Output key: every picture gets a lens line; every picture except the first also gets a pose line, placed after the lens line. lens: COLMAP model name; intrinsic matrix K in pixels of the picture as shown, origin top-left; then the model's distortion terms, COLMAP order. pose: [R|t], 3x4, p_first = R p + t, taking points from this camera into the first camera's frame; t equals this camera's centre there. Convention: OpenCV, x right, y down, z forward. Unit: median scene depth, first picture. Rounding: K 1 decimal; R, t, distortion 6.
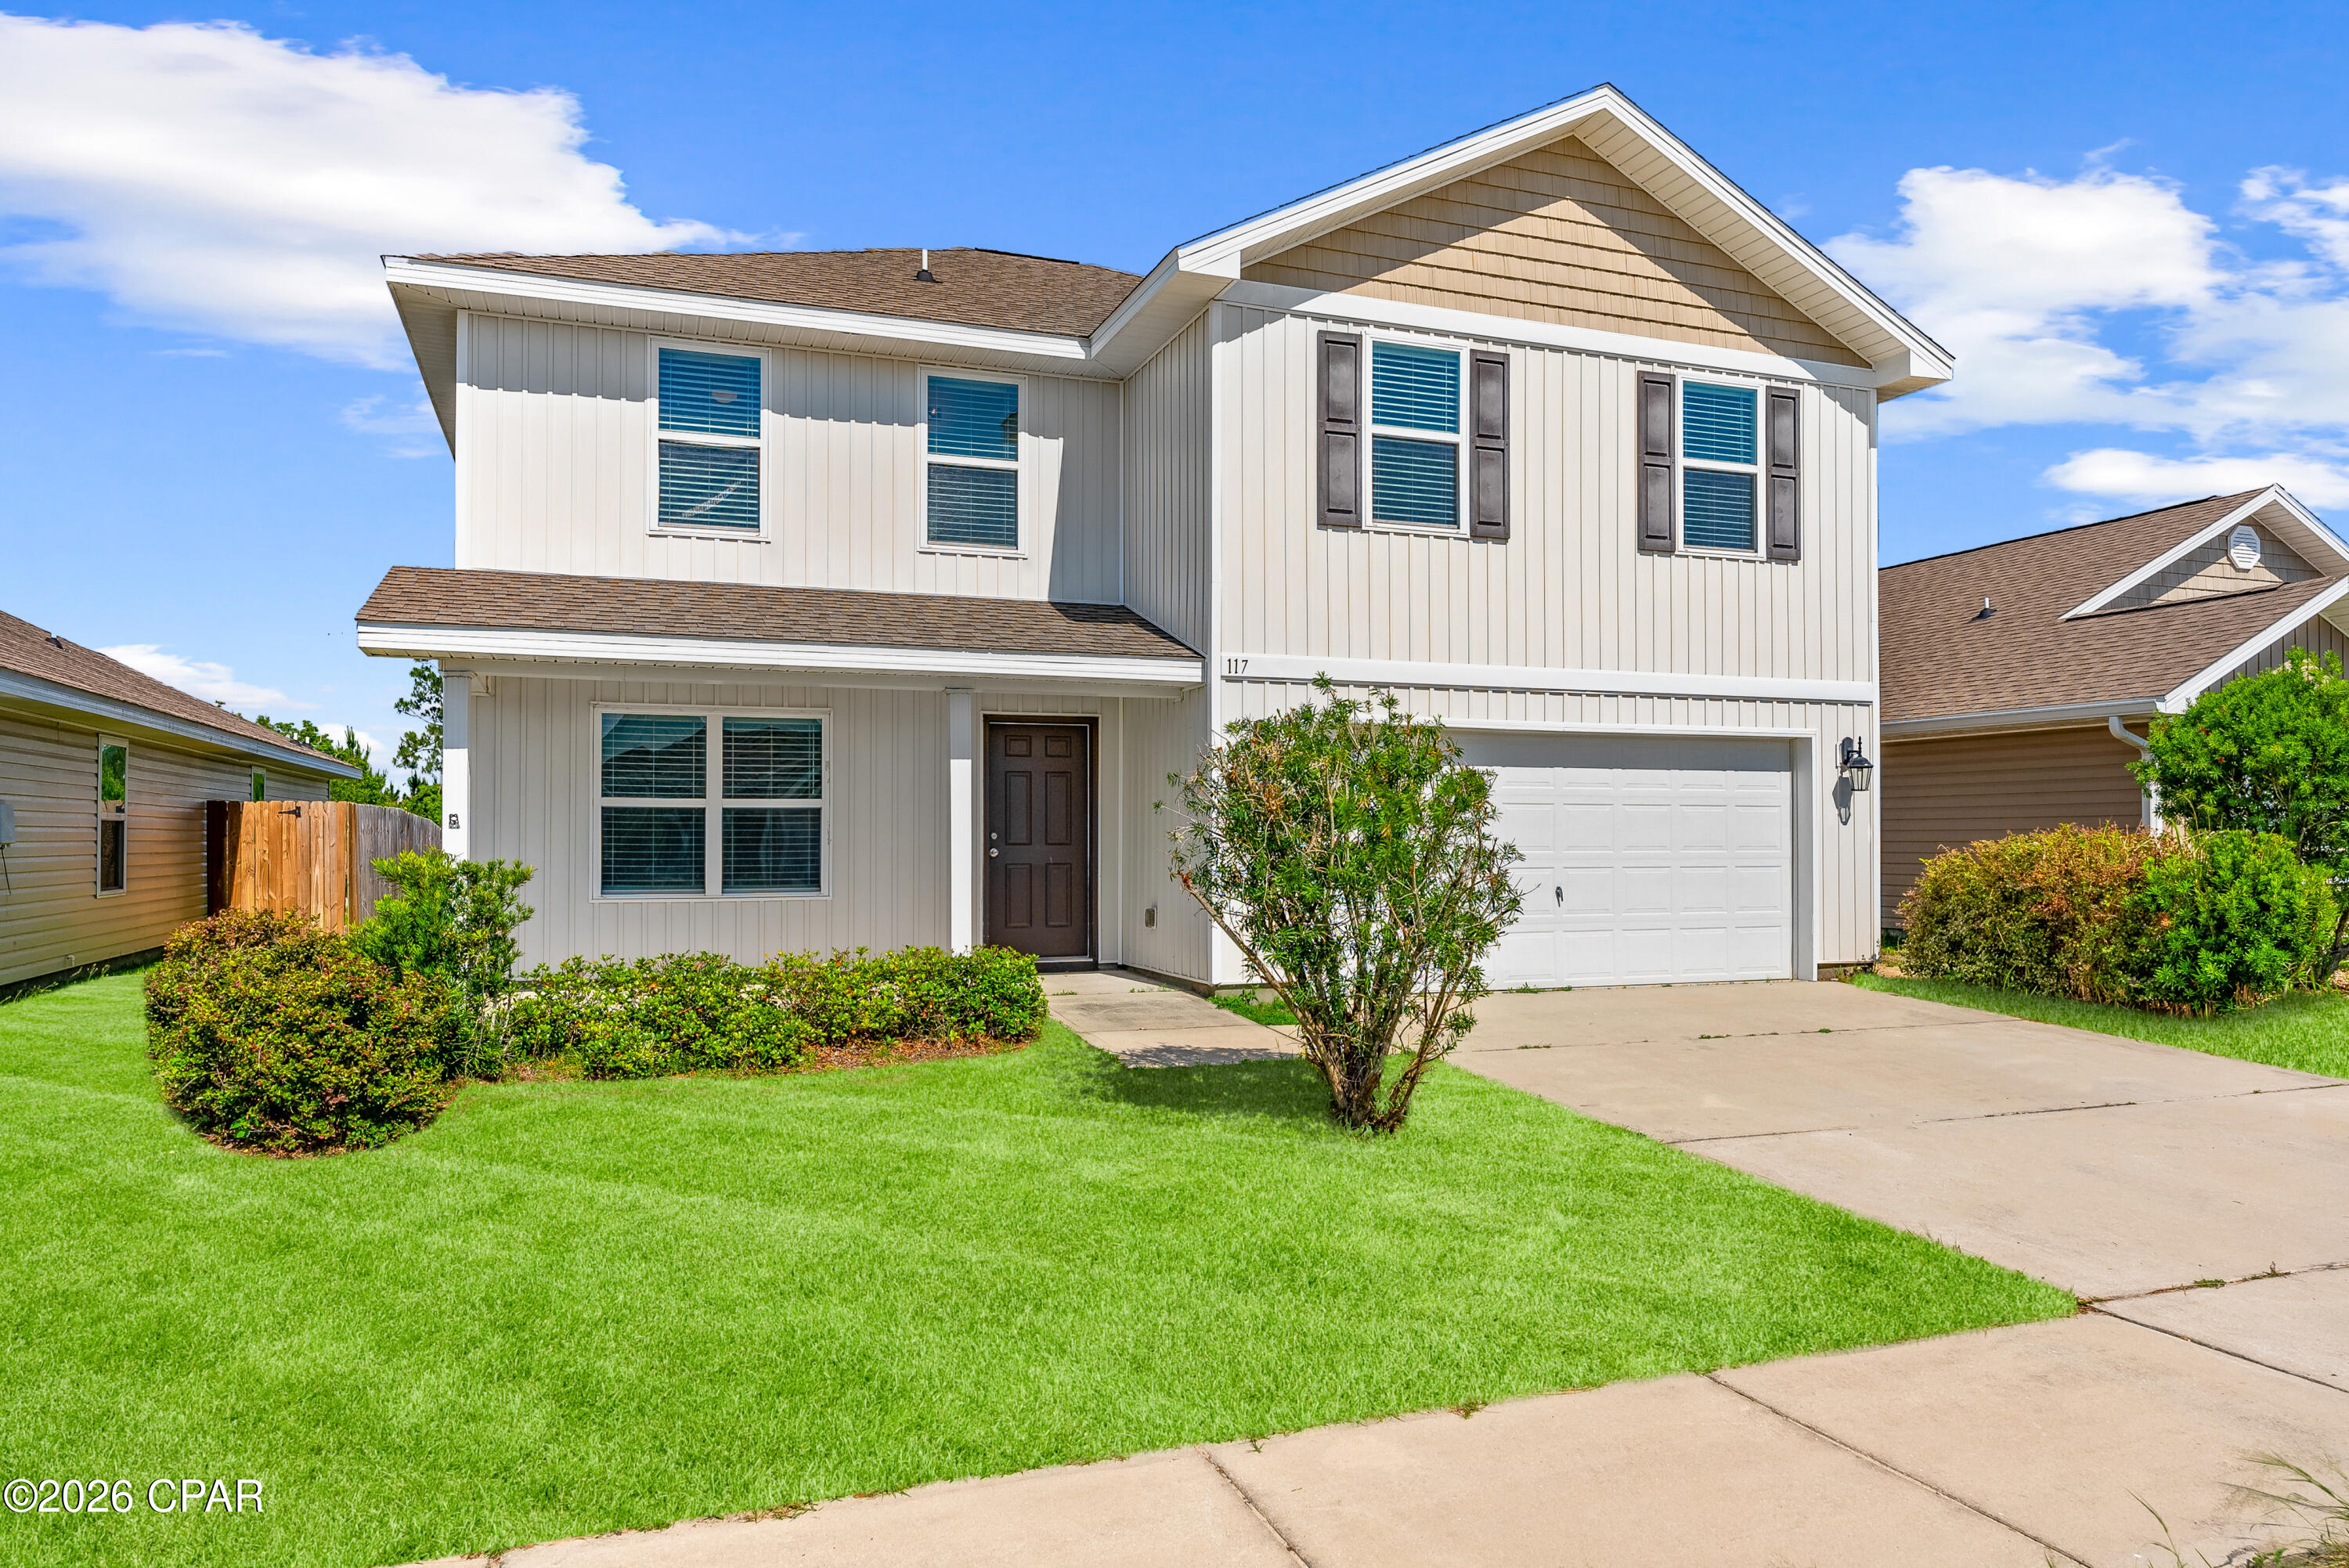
lens RADIAL K [[1539.2, 0, 1189.8], [0, 1539.2, 795.2], [0, 0, 1]] dist [0.004687, 0.001086]
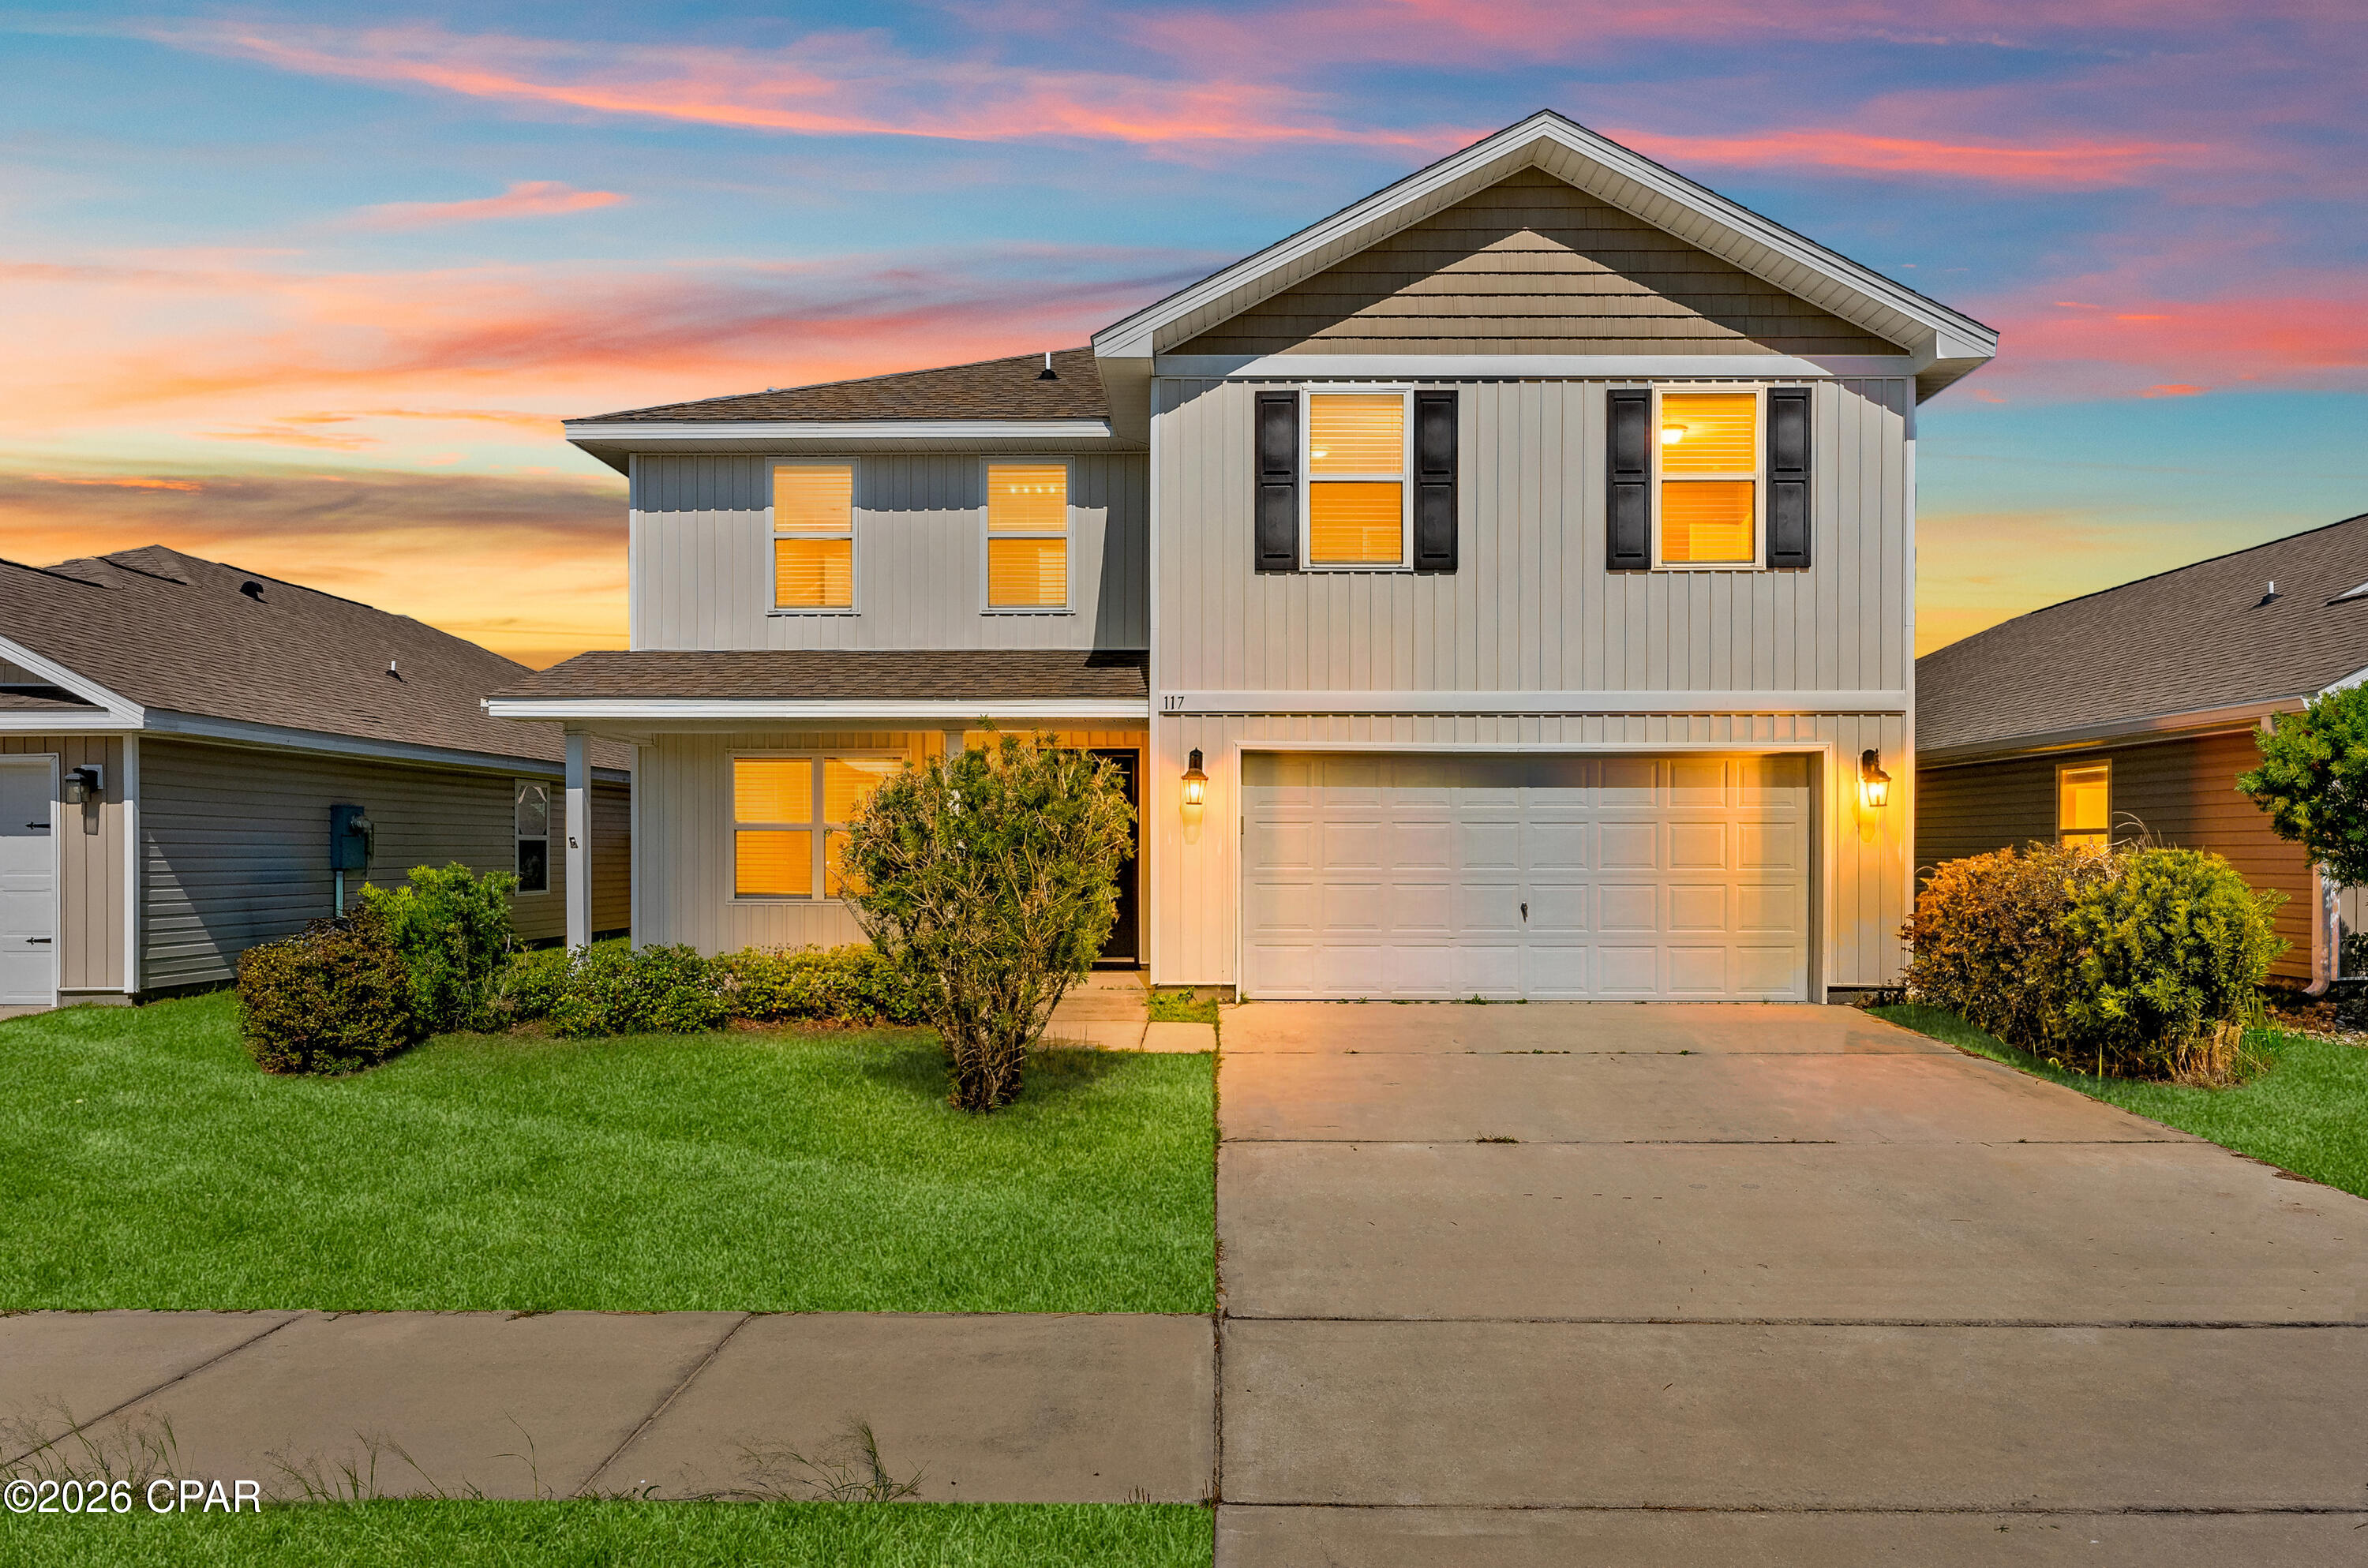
lens RADIAL K [[1393.6, 0, 1186.4], [0, 1393.6, 843.0], [0, 0, 1]] dist [0.002255, 0.000161]
pose [[0.932528, -0.001858, -0.361094, 0.371508], [0.009926, 0.999741, 0.020490, -0.002035], [0.360962, -0.022692, 0.932304, 0.049022]]
